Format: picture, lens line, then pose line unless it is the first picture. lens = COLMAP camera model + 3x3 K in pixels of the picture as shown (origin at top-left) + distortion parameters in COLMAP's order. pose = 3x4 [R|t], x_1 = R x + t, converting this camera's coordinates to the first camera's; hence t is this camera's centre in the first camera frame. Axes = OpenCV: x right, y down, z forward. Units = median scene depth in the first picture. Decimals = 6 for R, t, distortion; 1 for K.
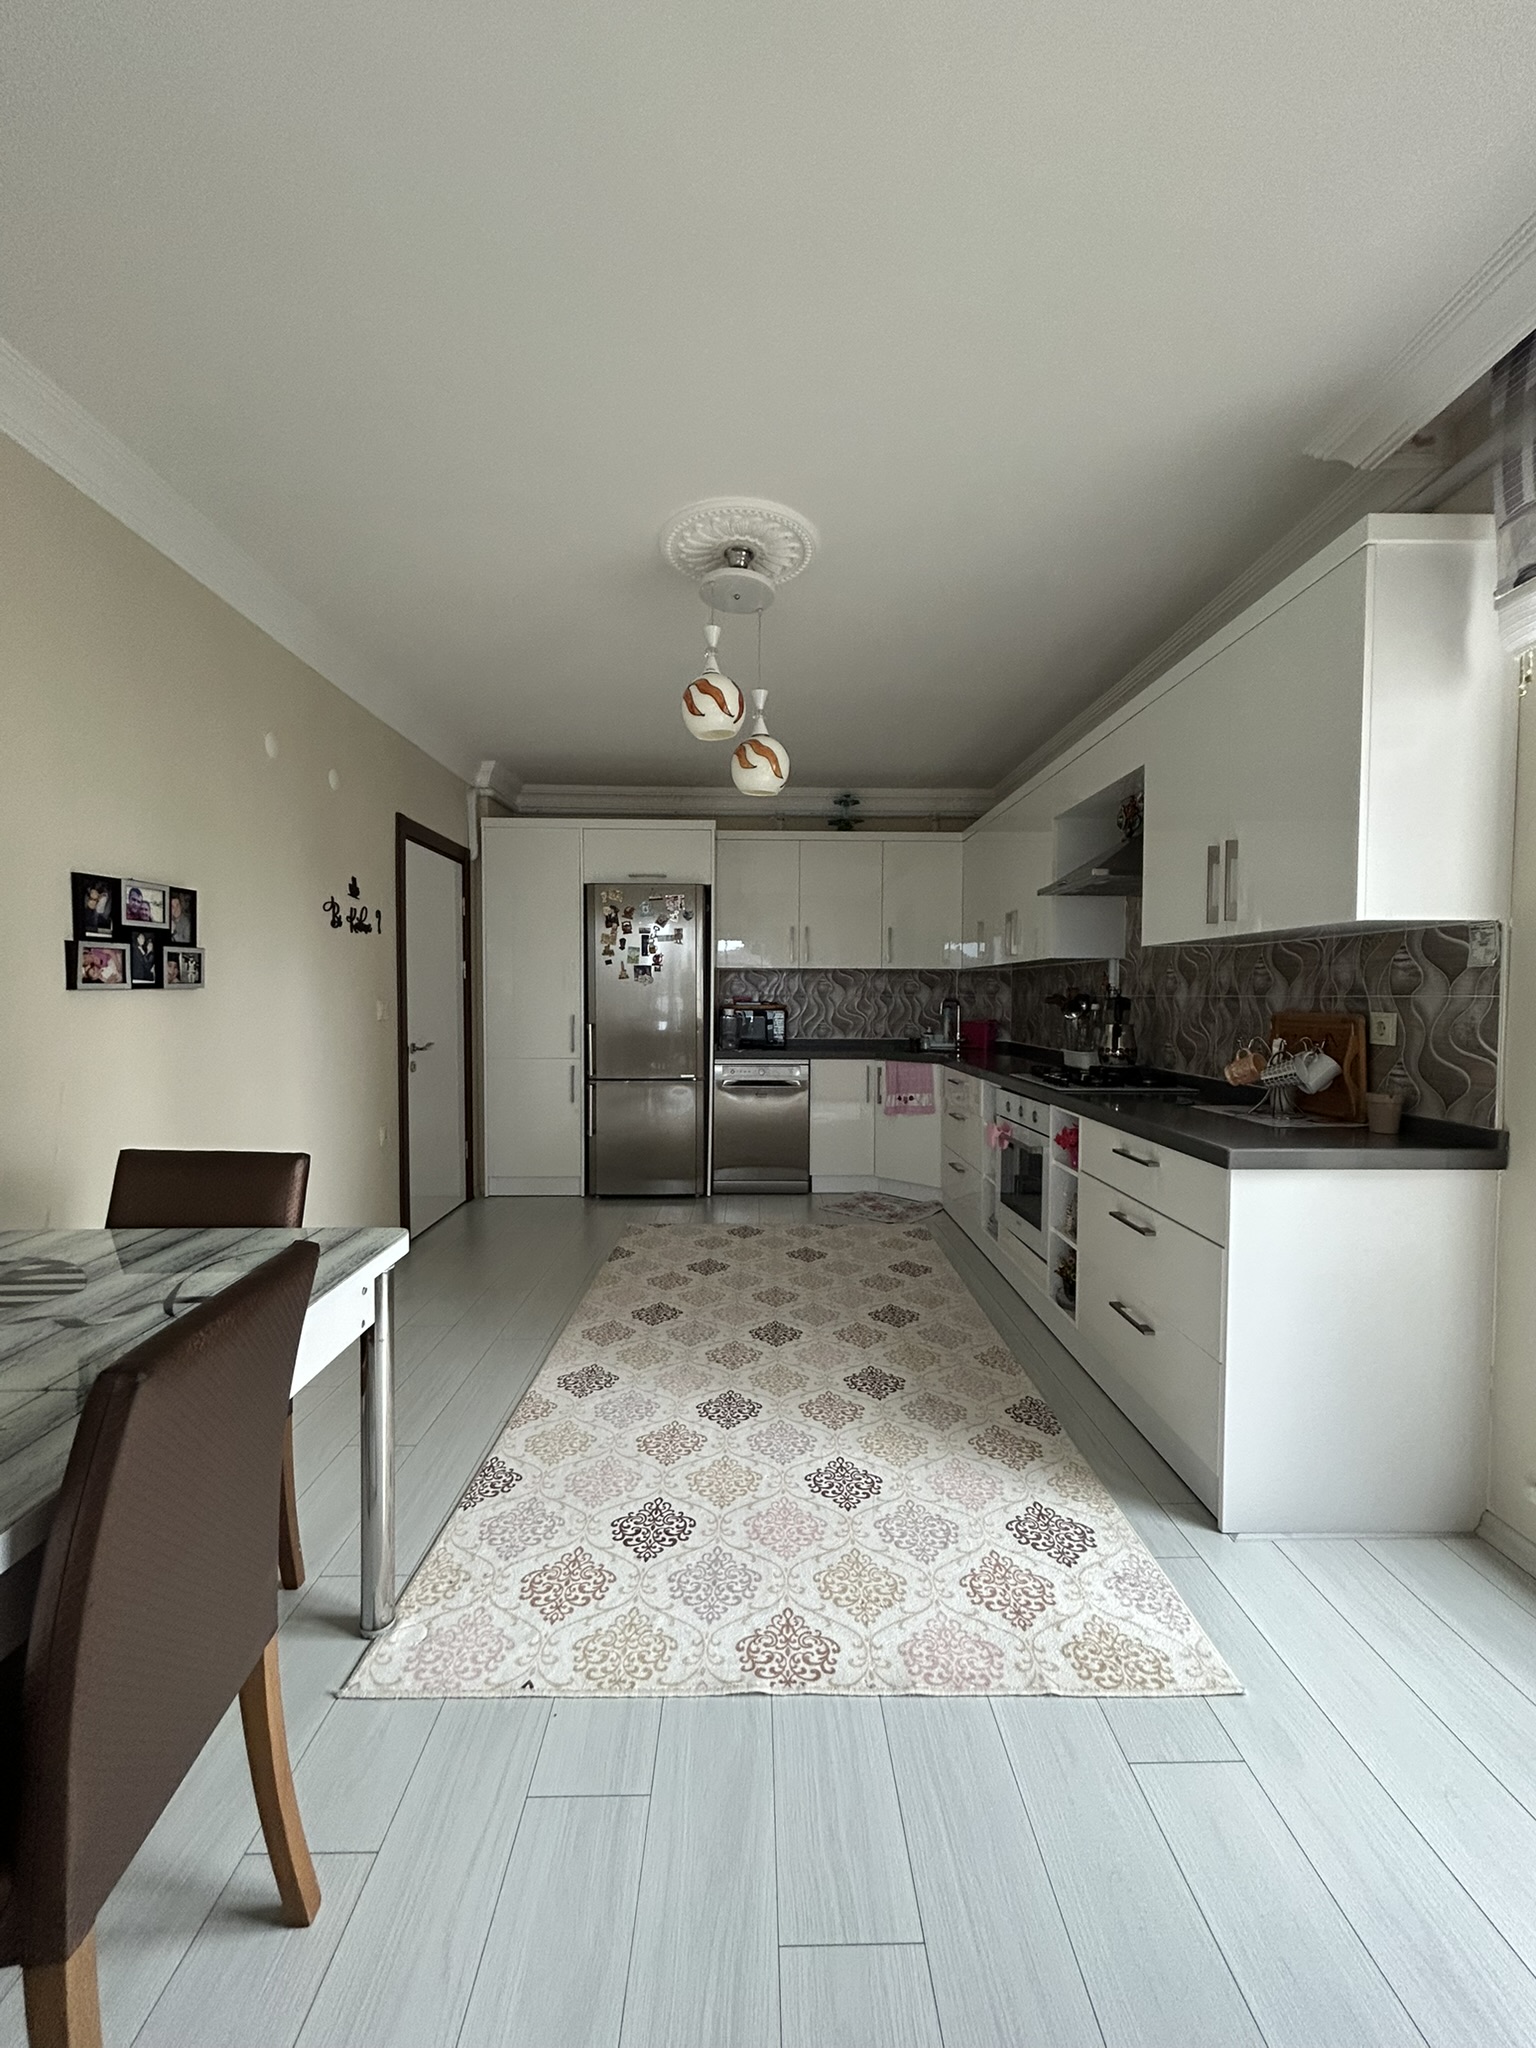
lens RADIAL K [[822.8, 0, 767.4], [0, 822.8, 1028.5], [0, 0, 1]] dist [-0.002019, 0.000627]
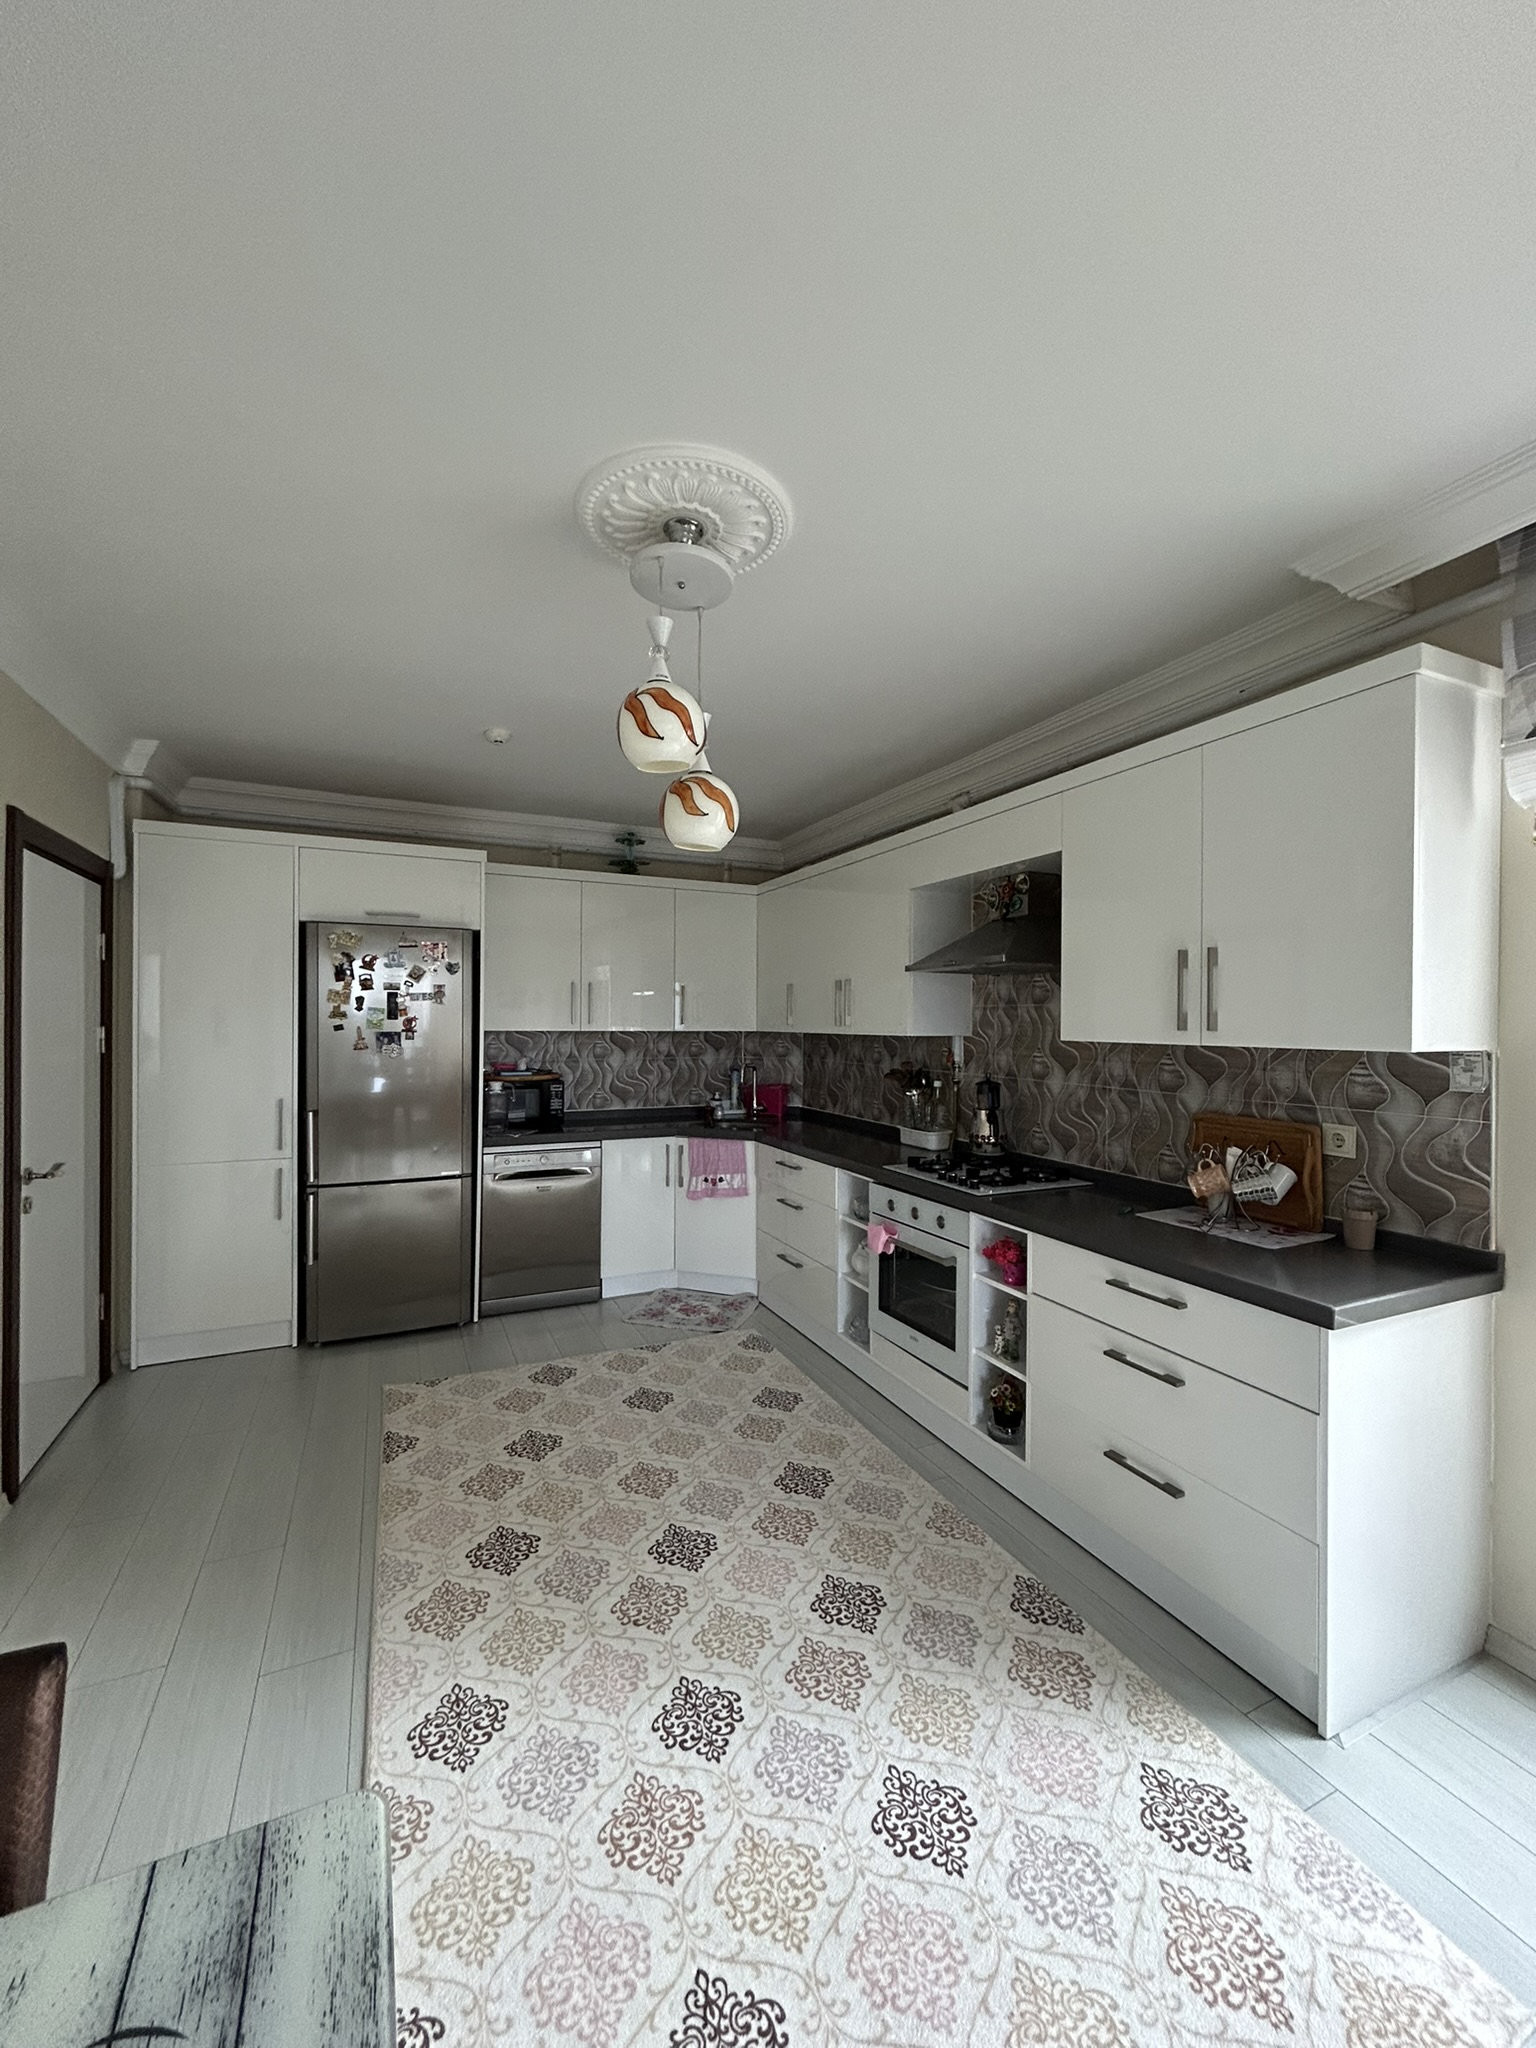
lens RADIAL K [[822.8, 0, 769.1], [0, 822.8, 1027.0], [0, 0, 1]] dist [-0.002019, 0.000627]
pose [[0.914372, 0.000191, 0.404876, -0.268309], [0.013193, 0.999455, -0.030267, -0.103166], [-0.404661, 0.033017, 0.913871, 0.304236]]
